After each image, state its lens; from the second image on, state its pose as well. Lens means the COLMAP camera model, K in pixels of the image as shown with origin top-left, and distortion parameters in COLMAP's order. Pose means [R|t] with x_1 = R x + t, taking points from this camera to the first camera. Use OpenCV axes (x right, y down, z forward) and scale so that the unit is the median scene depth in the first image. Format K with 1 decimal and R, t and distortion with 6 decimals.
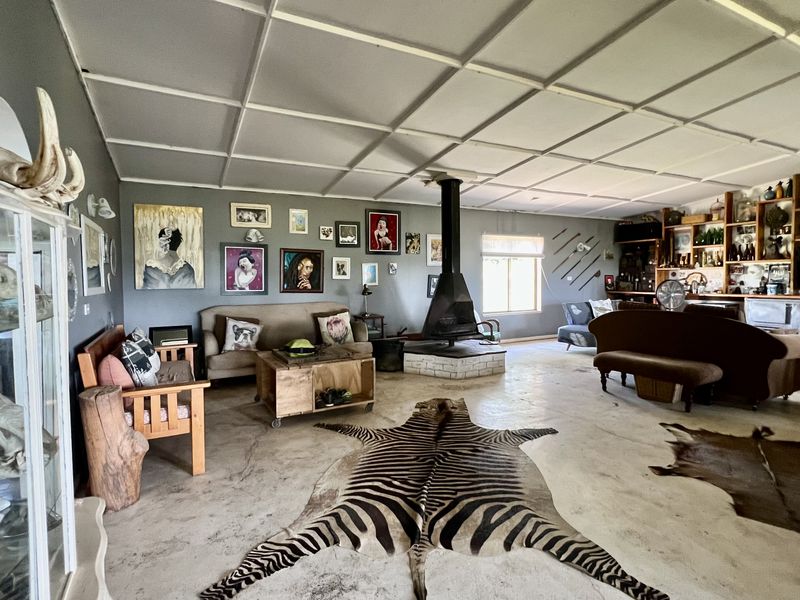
lens RADIAL K [[417.0, 0, 400.0], [0, 417.0, 300.0], [0, 0, 1]] dist [-0.000305, -0.000384]
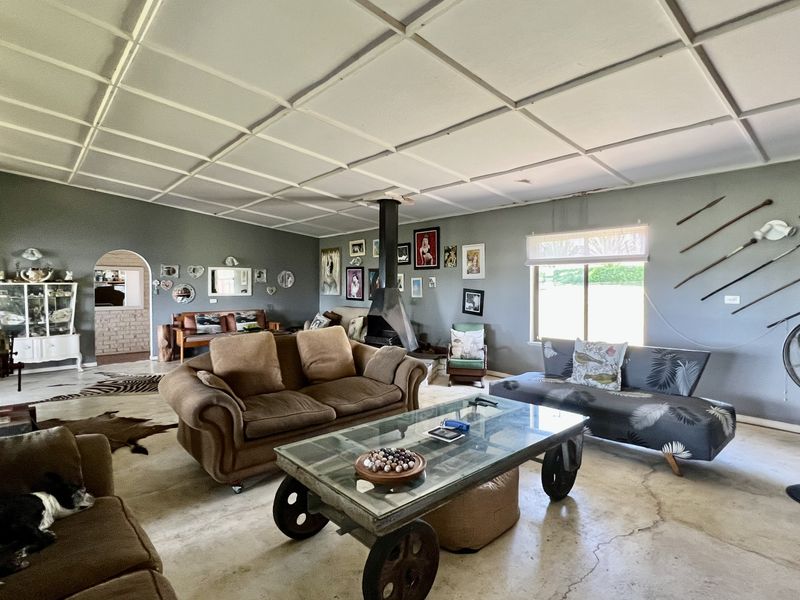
lens RADIAL K [[417.0, 0, 400.0], [0, 417.0, 300.0], [0, 0, 1]] dist [-0.000305, -0.000384]
pose [[0.261767, 0.041939, -0.964220, 0.994157], [-0.054978, 0.998081, 0.028486, -0.056953], [0.963564, 0.045554, 0.263570, 0.656007]]
